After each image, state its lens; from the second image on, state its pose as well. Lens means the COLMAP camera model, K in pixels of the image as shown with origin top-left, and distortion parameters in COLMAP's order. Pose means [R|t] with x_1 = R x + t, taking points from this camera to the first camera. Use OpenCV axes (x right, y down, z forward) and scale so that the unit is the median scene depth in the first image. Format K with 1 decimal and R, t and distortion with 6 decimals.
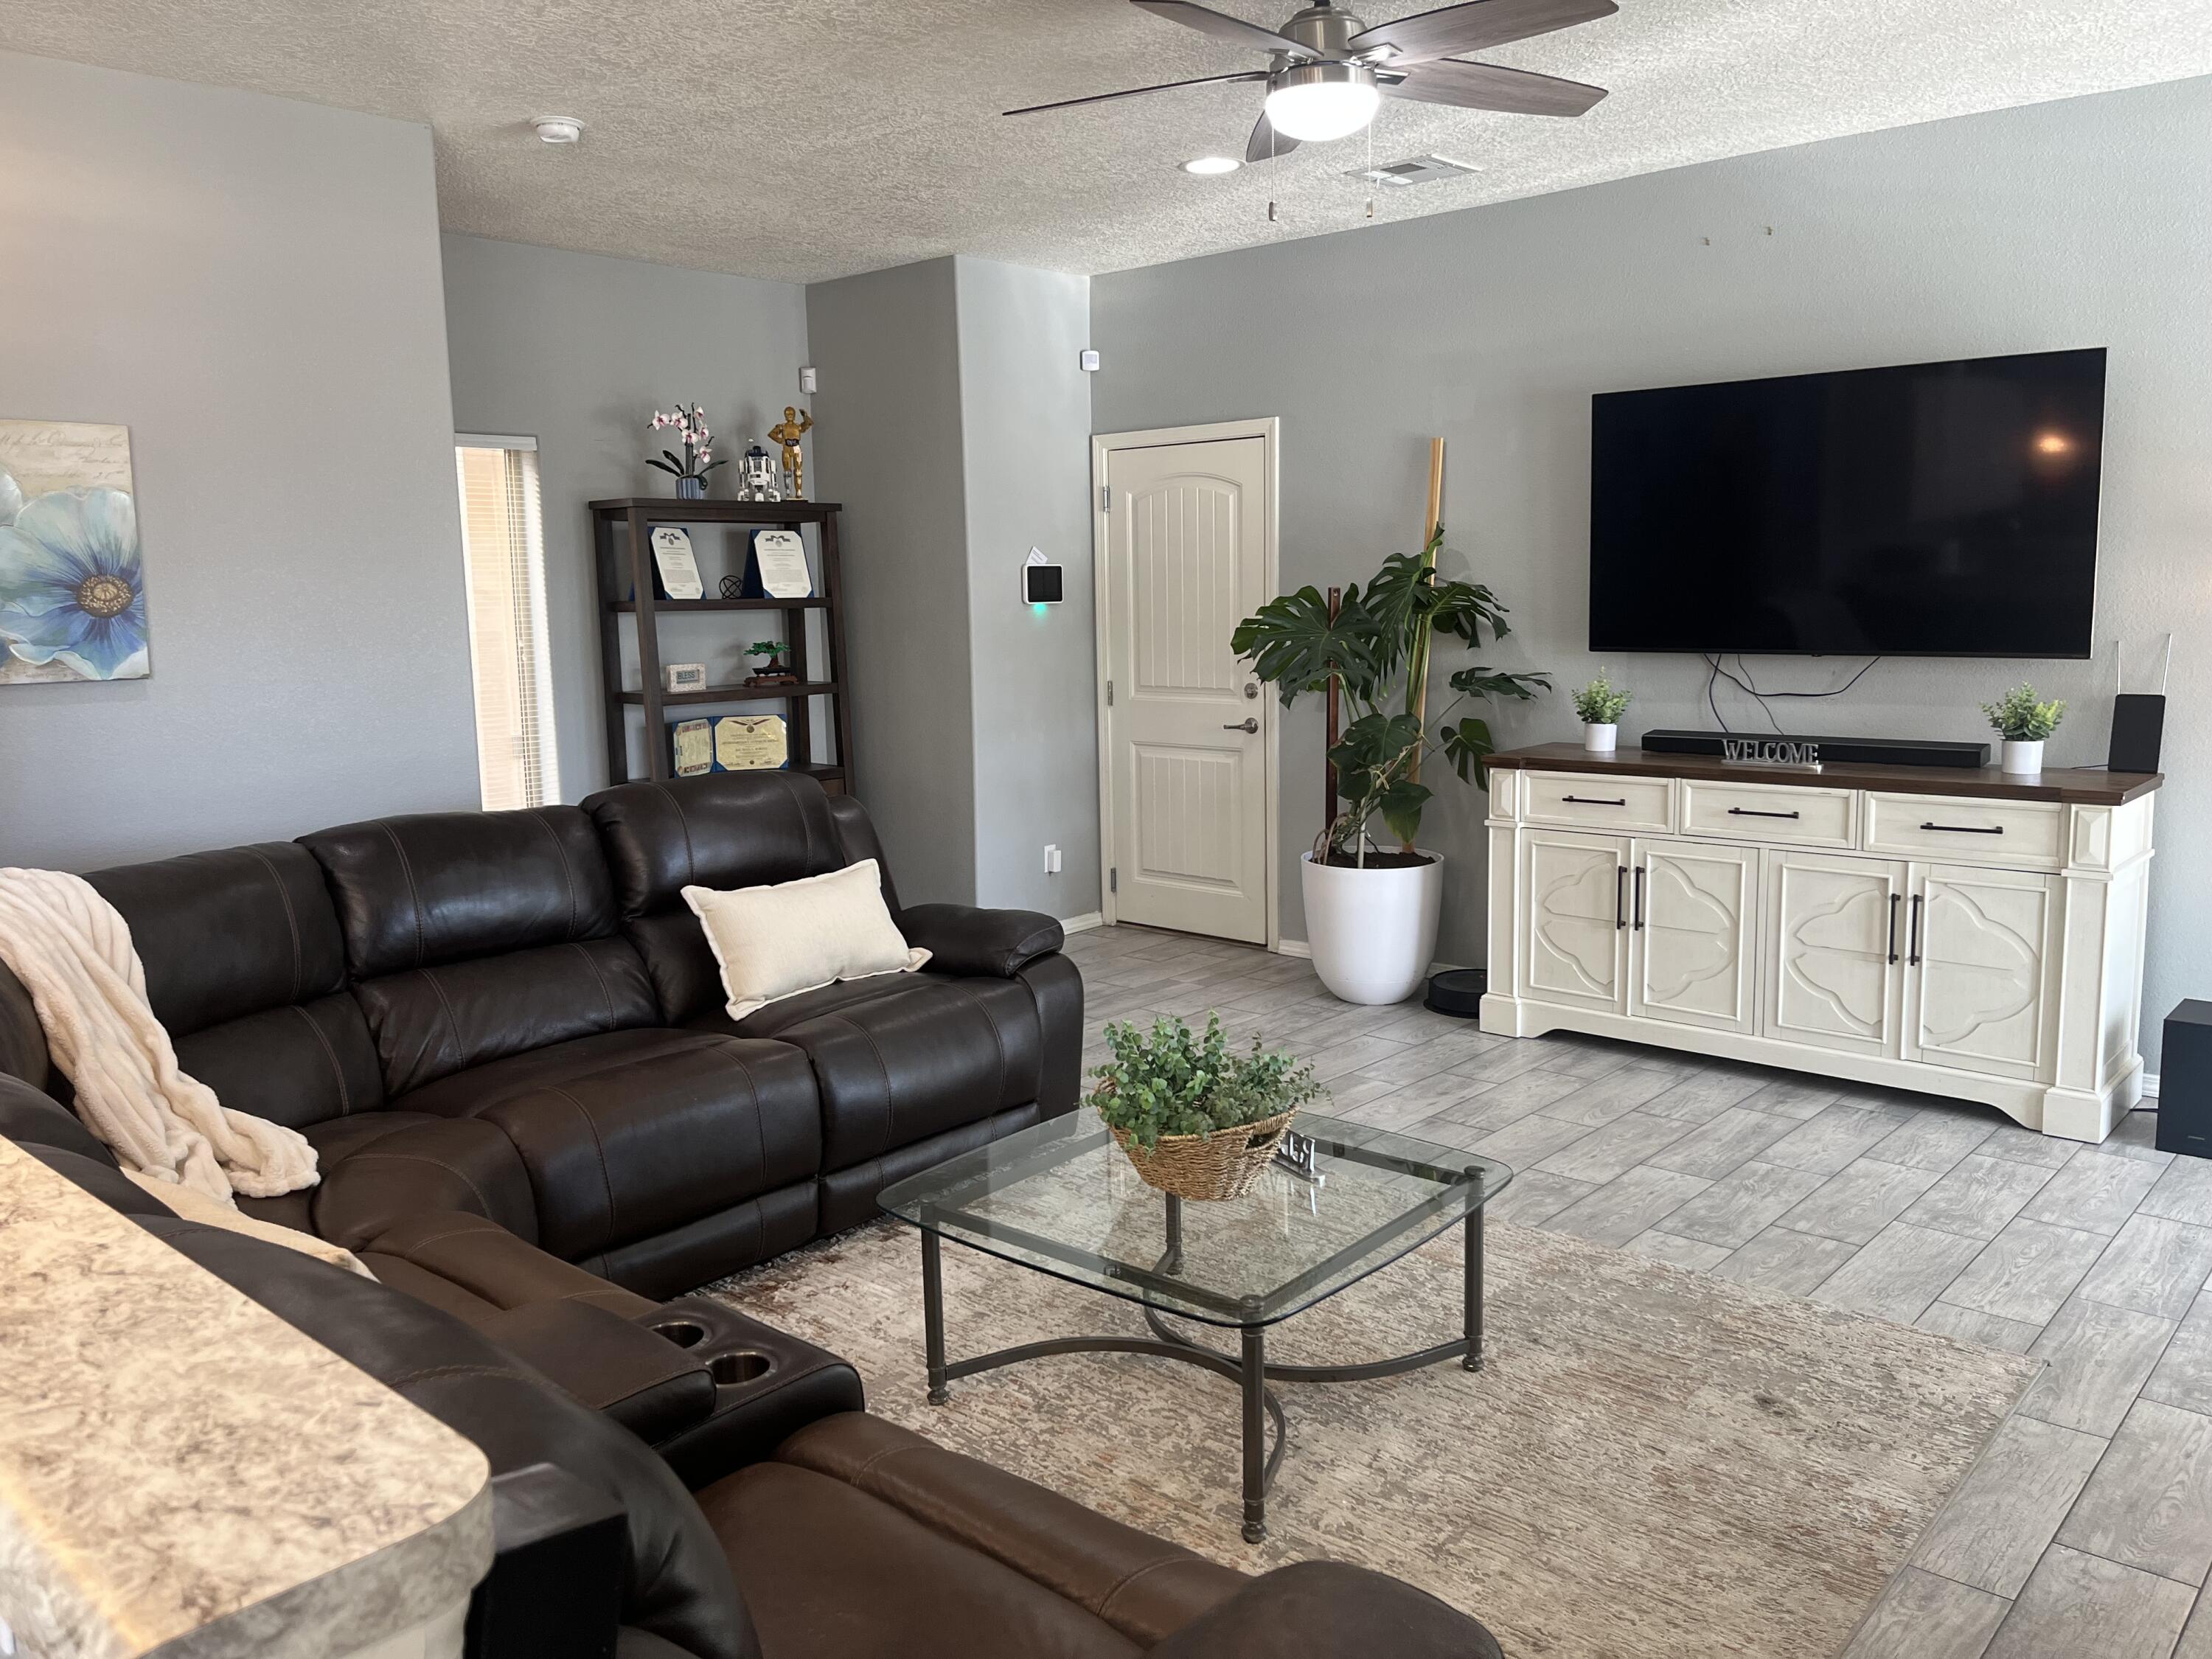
lens RADIAL K [[1677.0, 0, 1085.0], [0, 1677.0, 819.1], [0, 0, 1]] dist [0.042336, -0.031870]
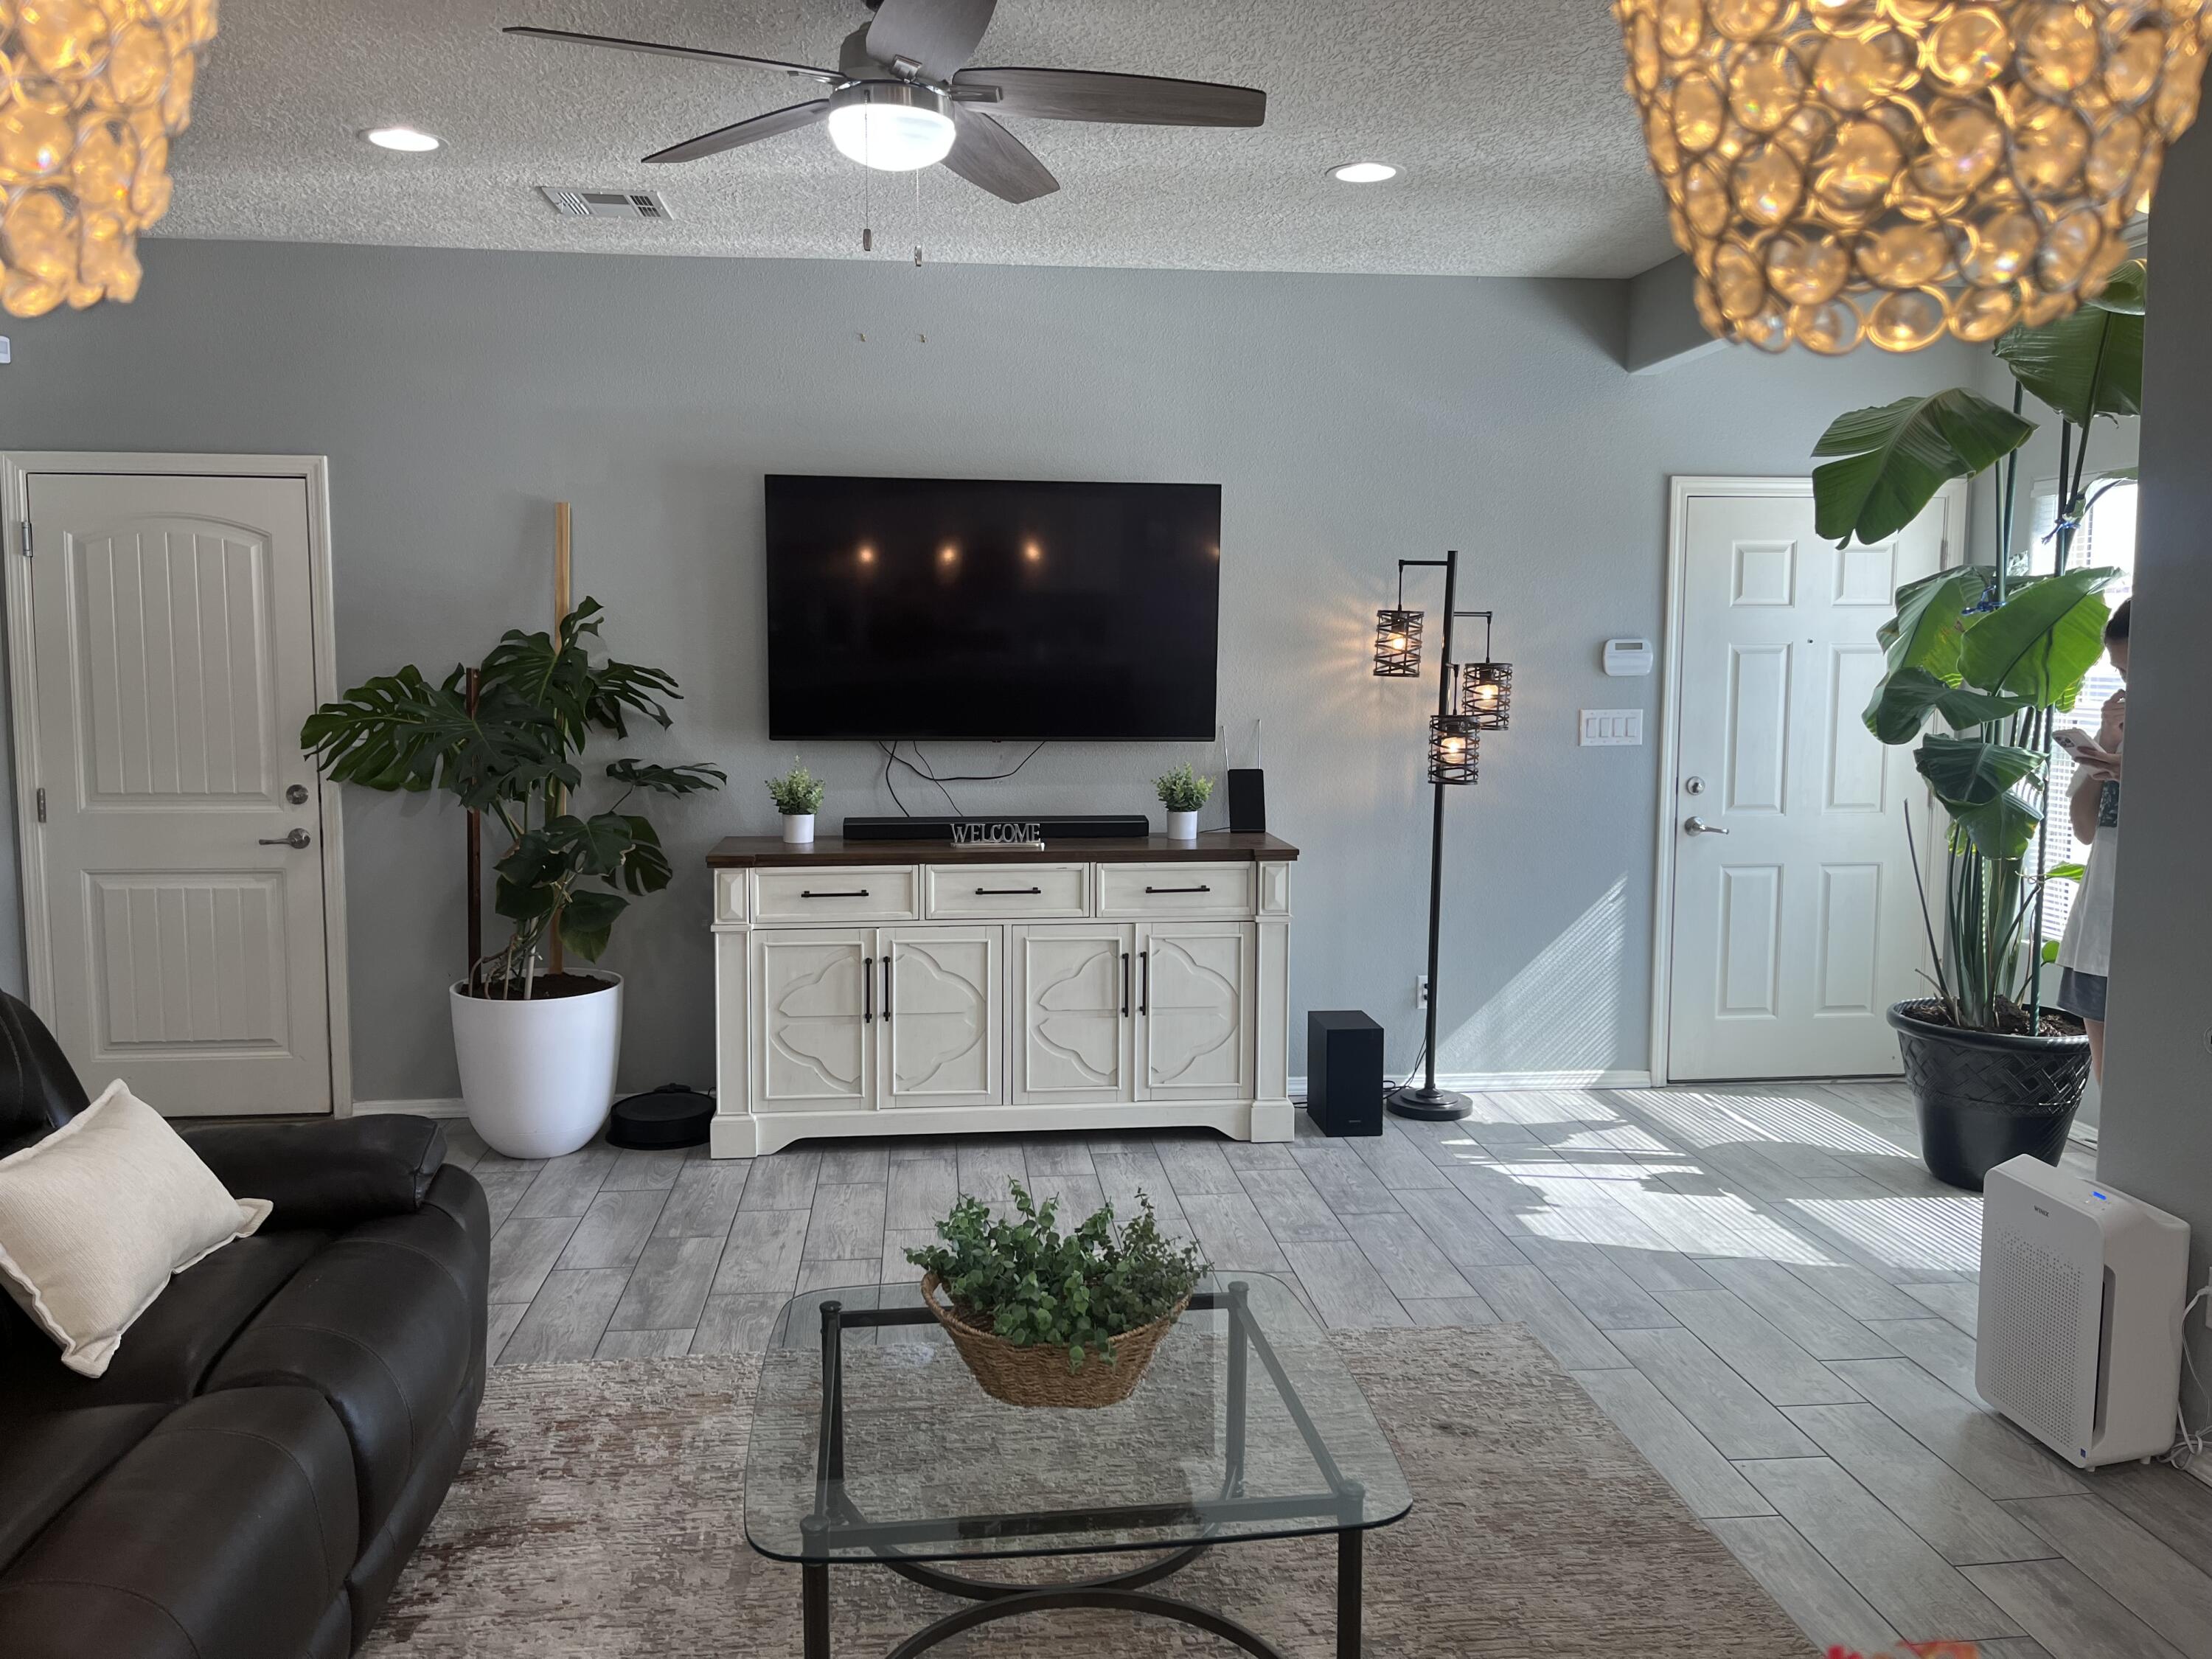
lens RADIAL K [[1677.0, 0, 1093.6], [0, 1677.0, 823.2], [0, 0, 1]] dist [0.042336, -0.031870]
pose [[0.666709, -0.055223, 0.743270, -0.324204], [0.087828, 0.996124, -0.004772, -0.034988], [-0.740126, 0.068461, 0.668975, 0.252721]]
